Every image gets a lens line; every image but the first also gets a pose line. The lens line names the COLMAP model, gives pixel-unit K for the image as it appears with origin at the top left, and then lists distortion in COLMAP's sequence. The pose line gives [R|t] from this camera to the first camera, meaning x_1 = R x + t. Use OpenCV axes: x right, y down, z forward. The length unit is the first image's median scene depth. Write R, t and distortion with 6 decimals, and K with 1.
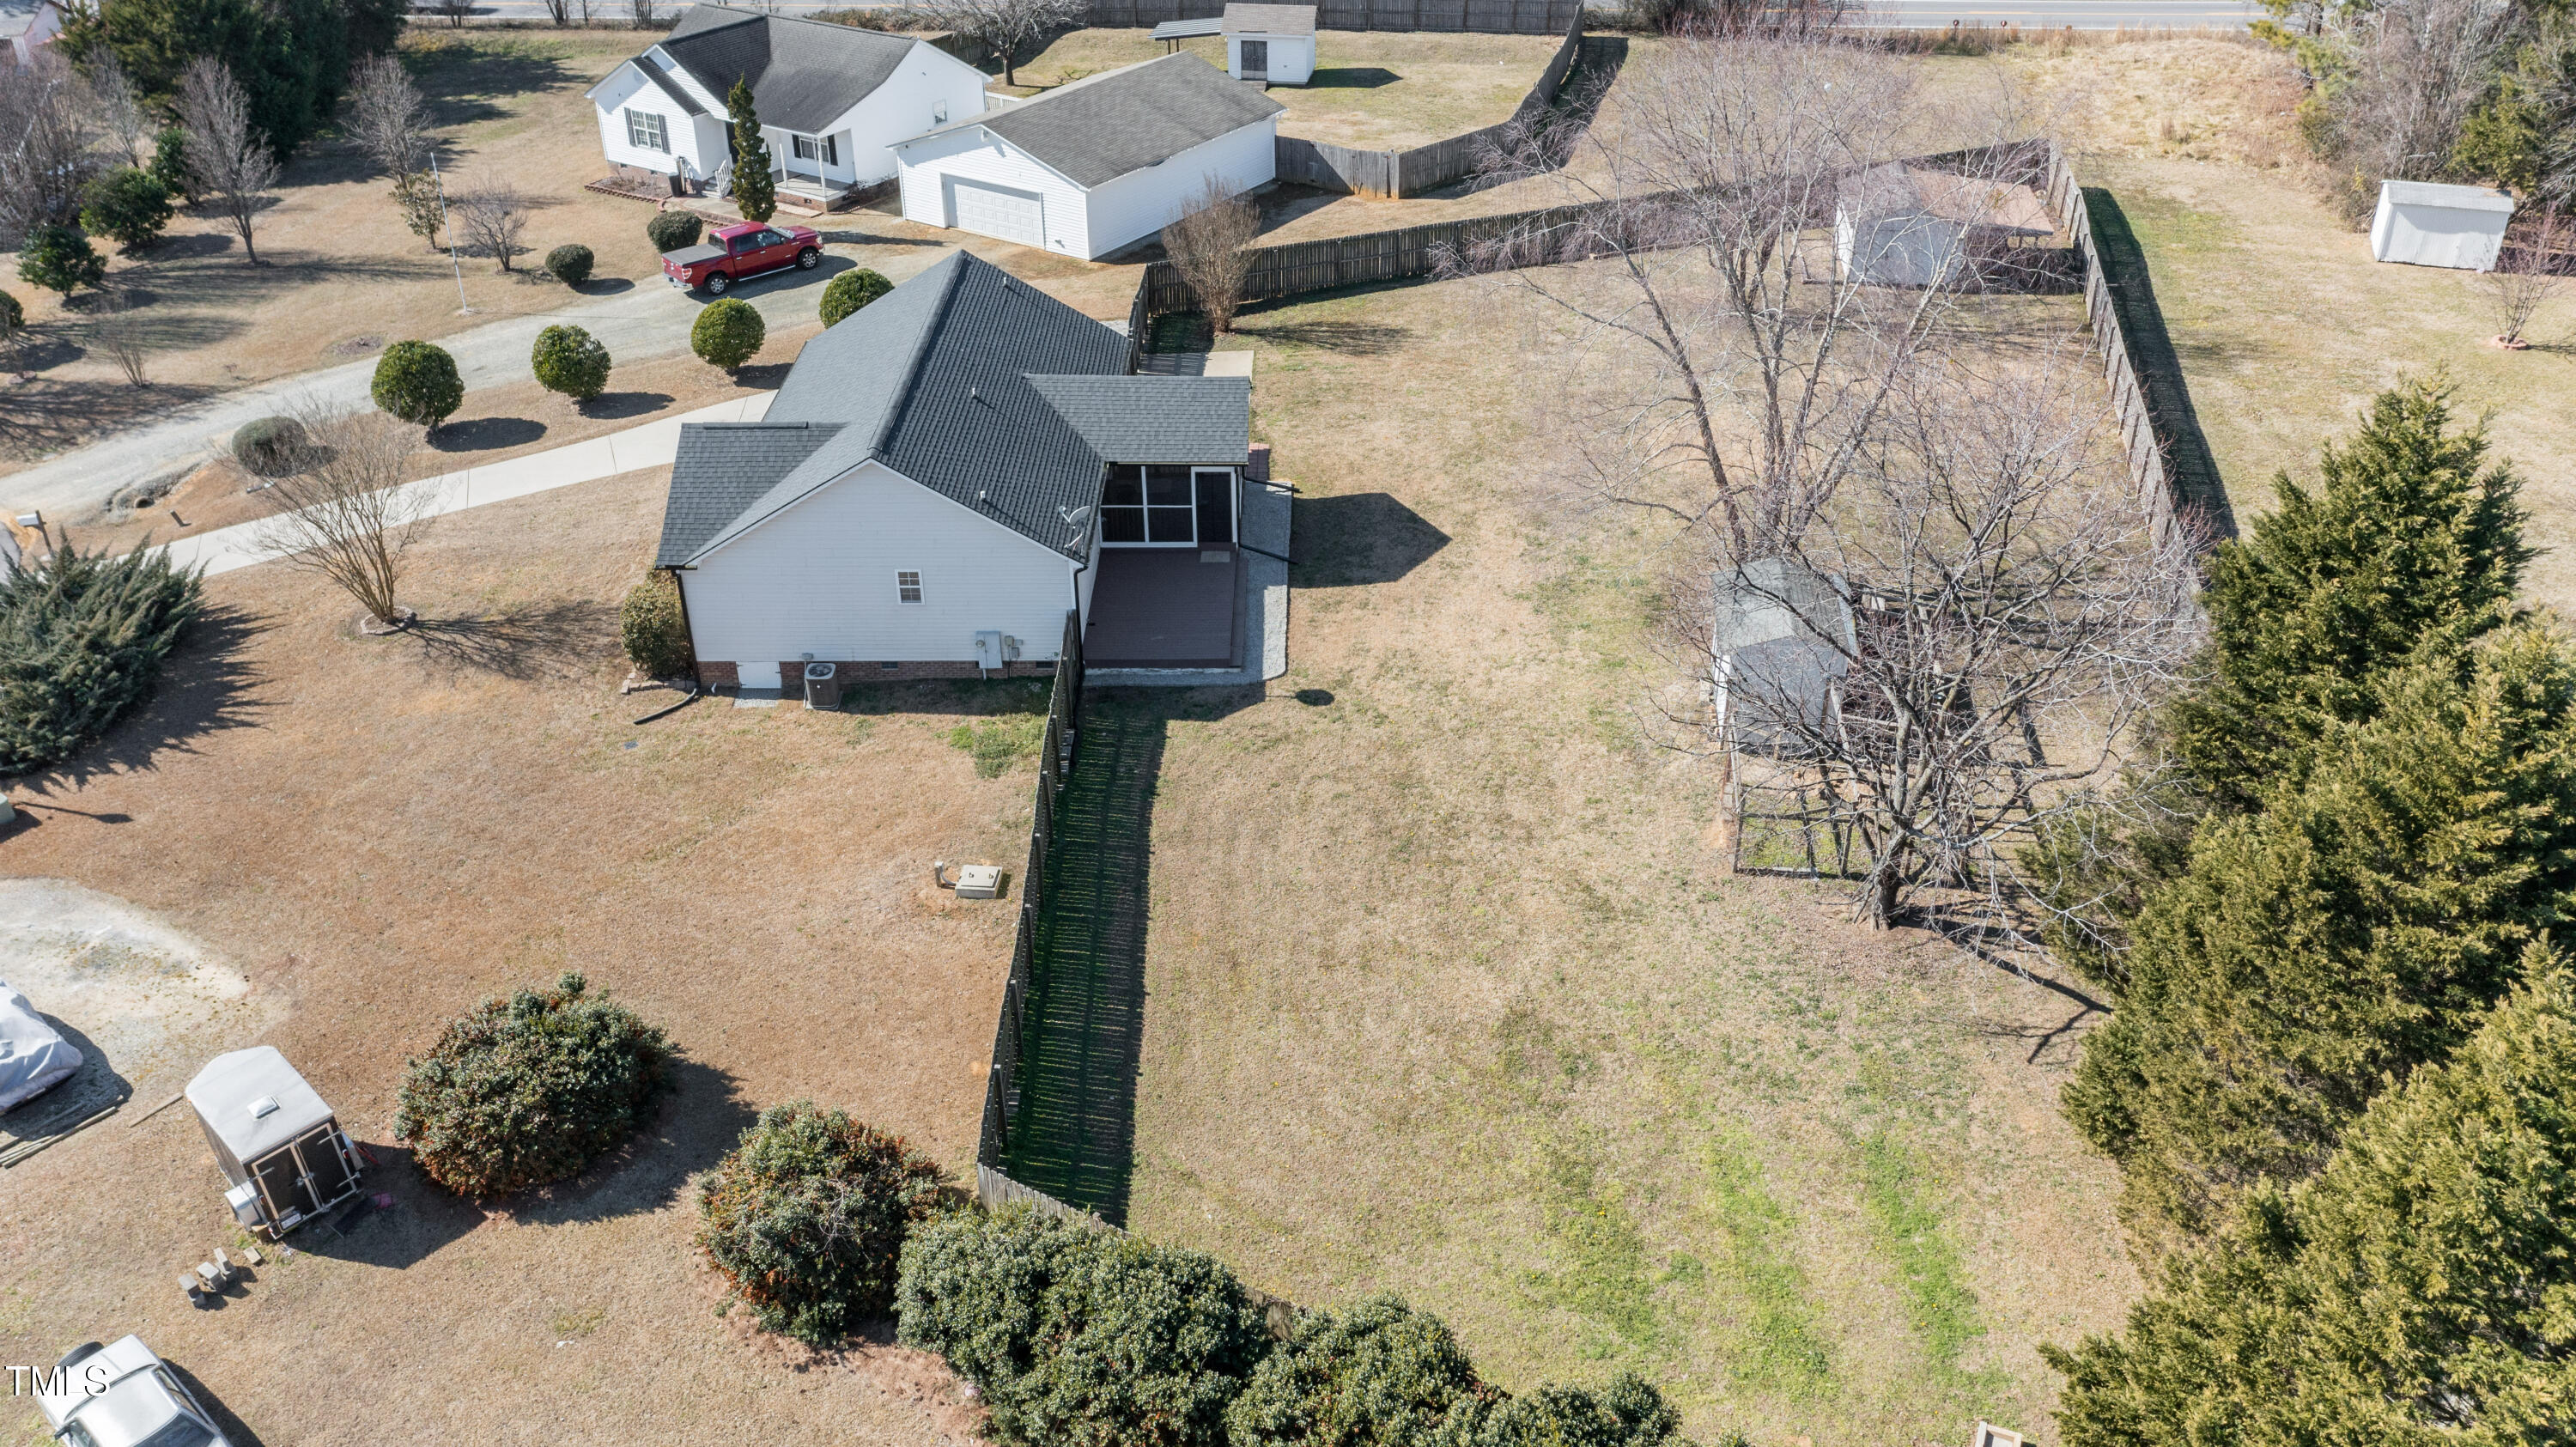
lens RADIAL K [[2010.4, 0, 1289.7], [0, 2010.4, 719.9], [0, 0, 1]] dist [-0.017903, 0.000421]
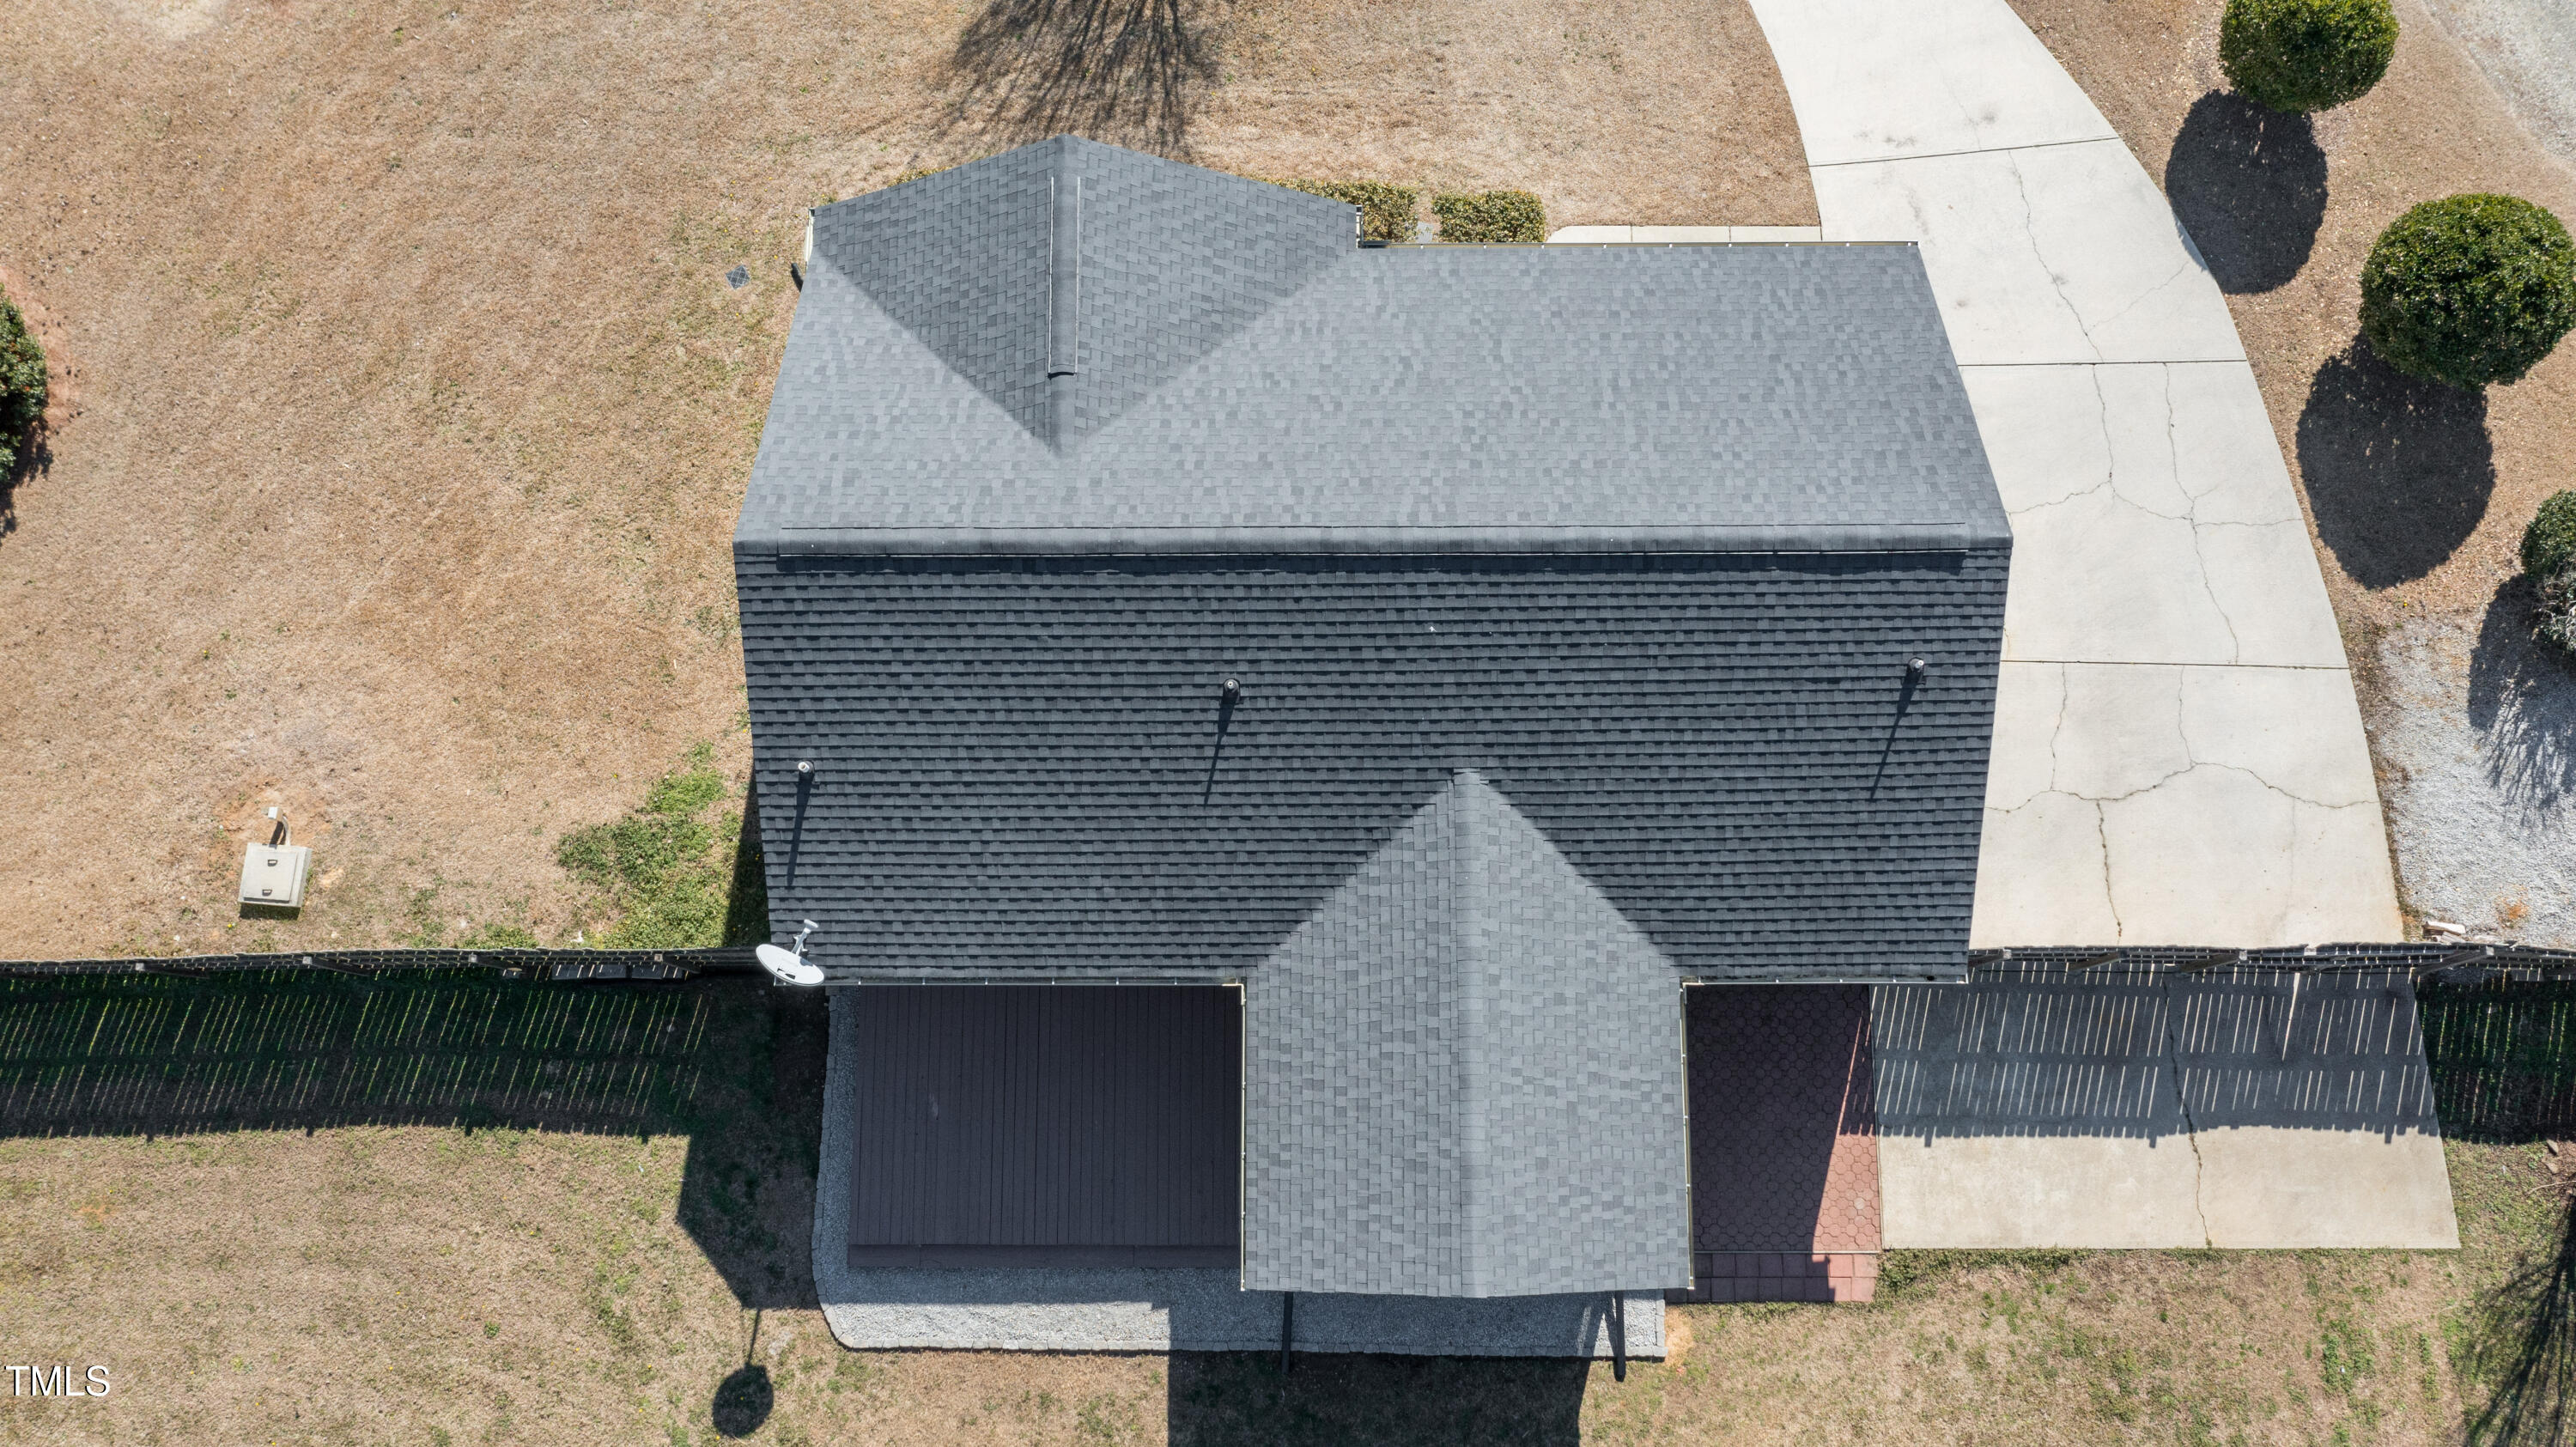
lens RADIAL K [[2010.4, 0, 1285.2], [0, 2010.4, 739.4], [0, 0, 1]] dist [-0.017903, 0.000421]
pose [[0.006114, 0.983030, -0.183346, -0.058801], [-0.509462, 0.160832, 0.845329, -0.526428], [0.860471, 0.088239, 0.501800, 0.752091]]
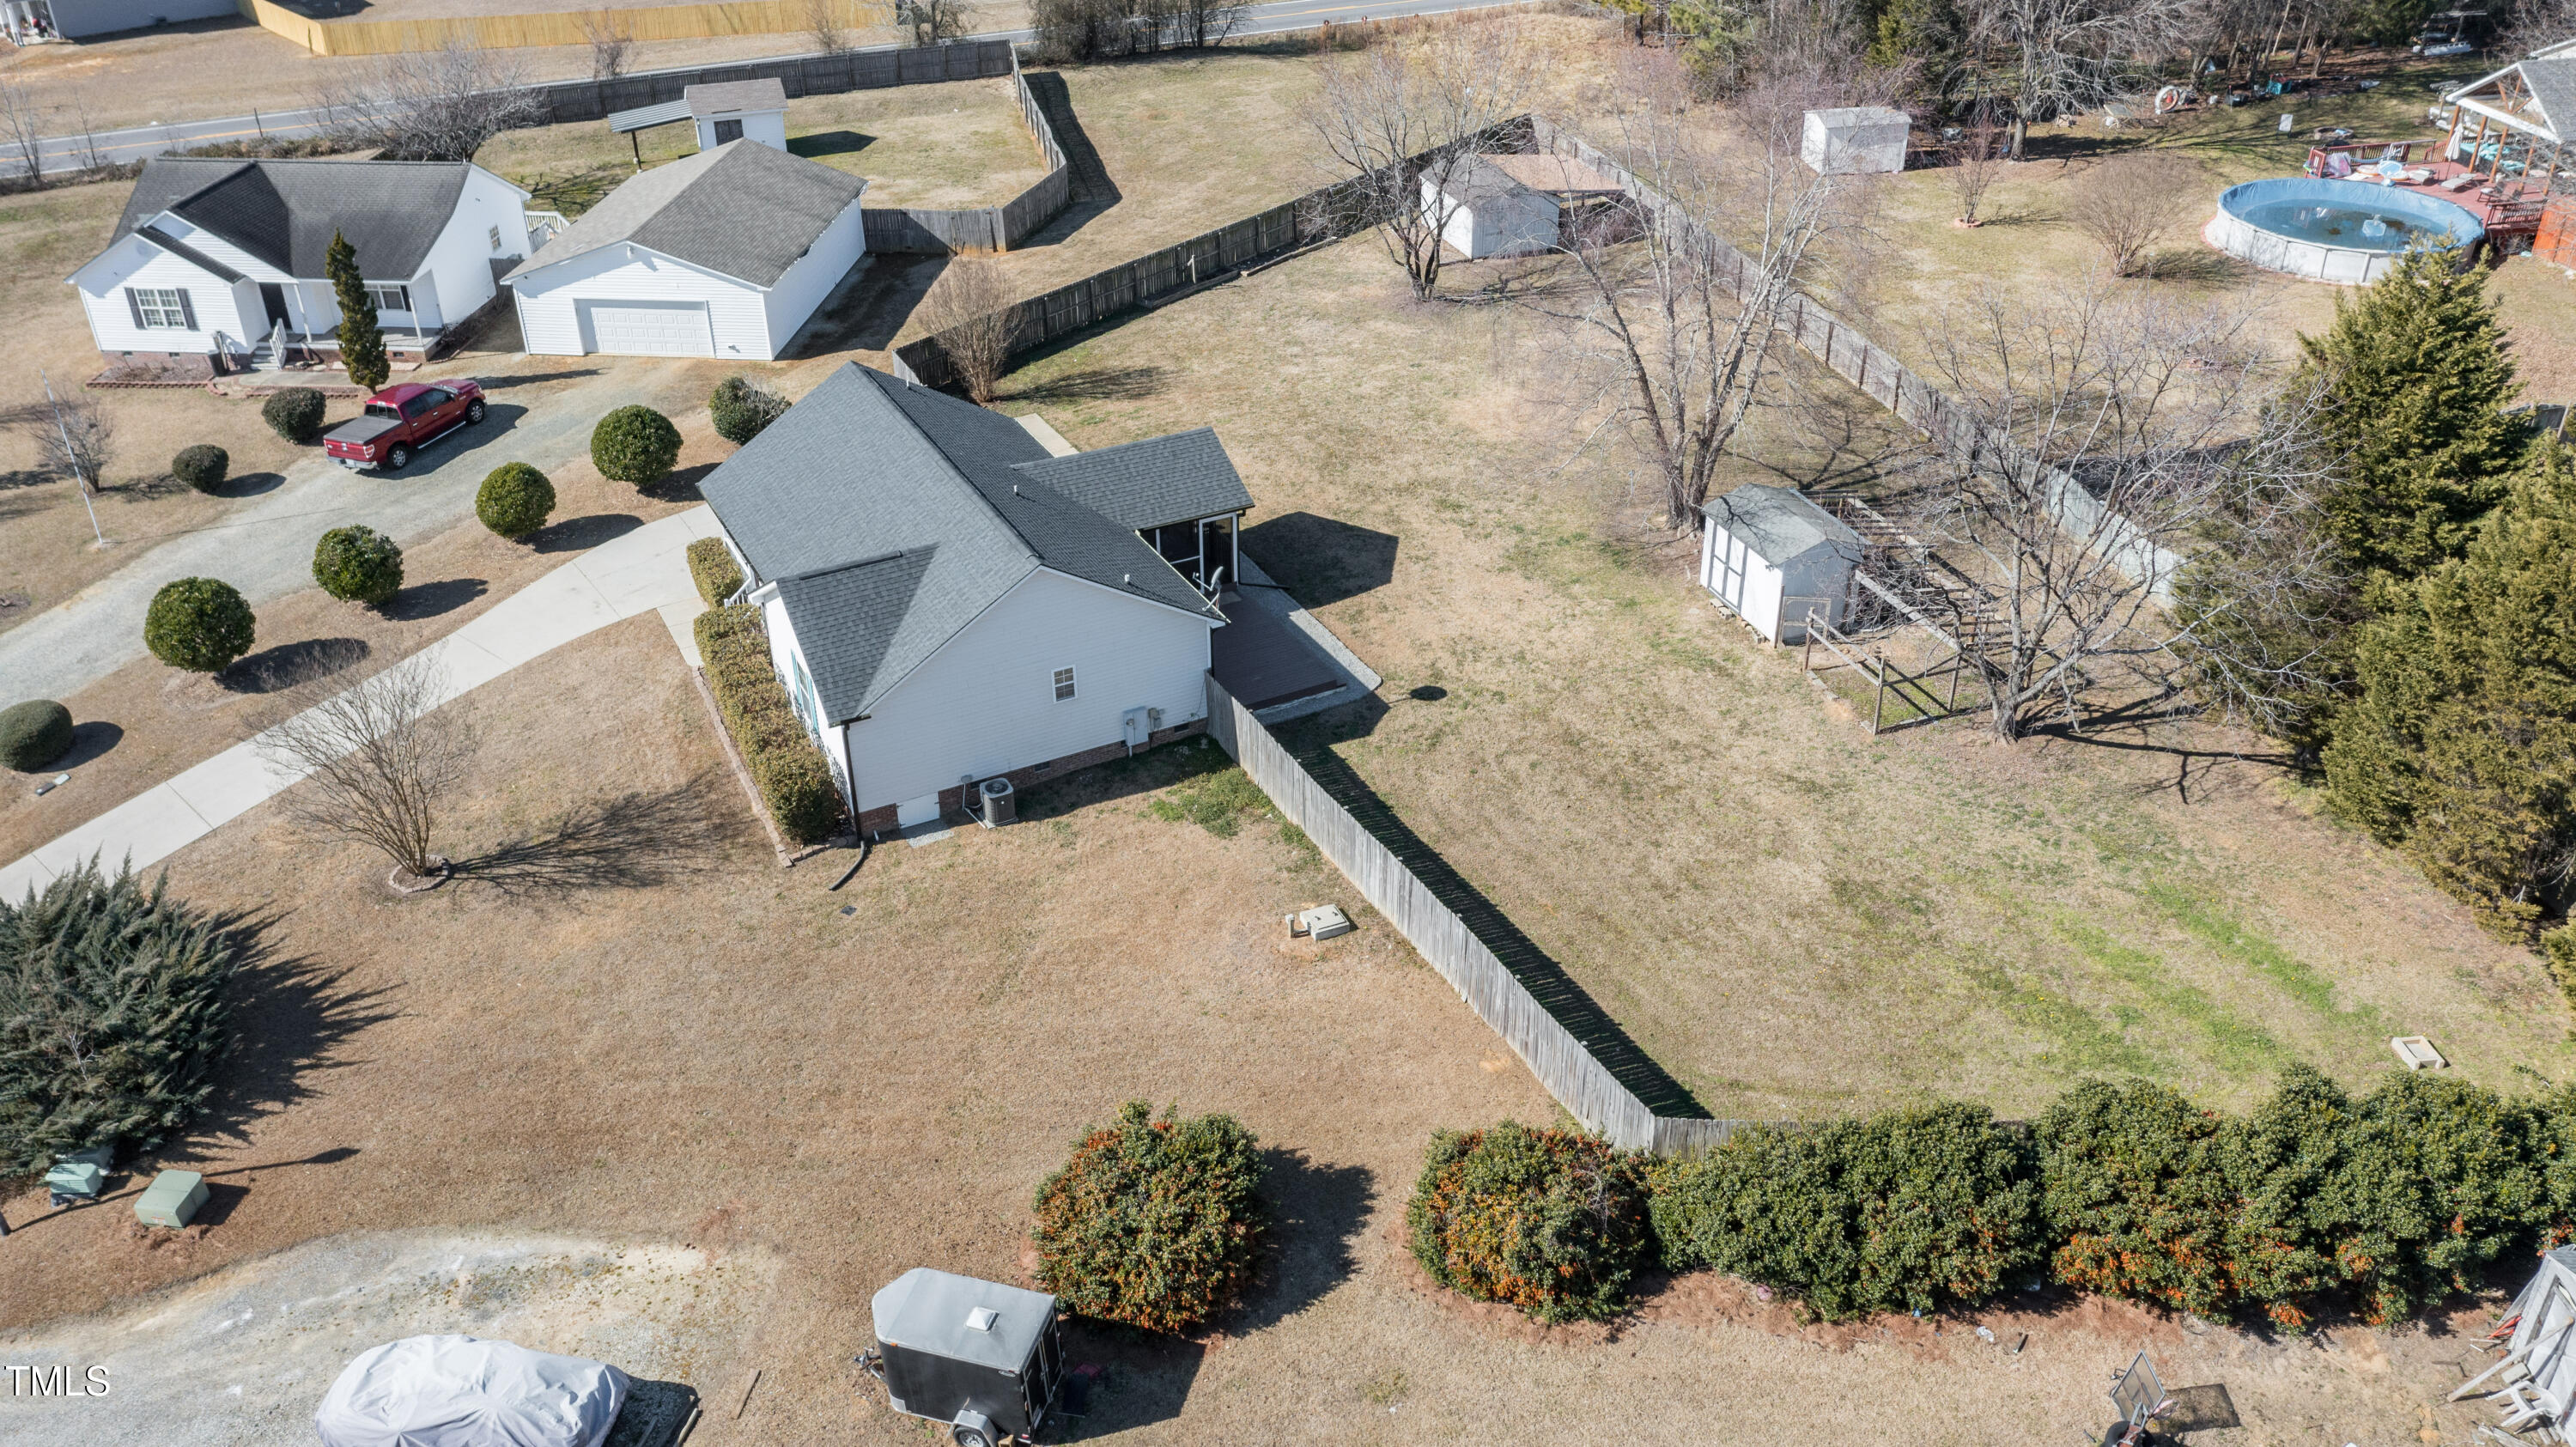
lens RADIAL K [[2010.4, 0, 1287.0], [0, 2010.4, 725.9], [0, 0, 1]] dist [-0.017903, 0.000421]
pose [[0.881549, -0.247808, 0.401824, -0.453078], [0.249597, 0.967117, 0.048847, -0.060532], [-0.400716, 0.057233, 0.914413, 0.025704]]
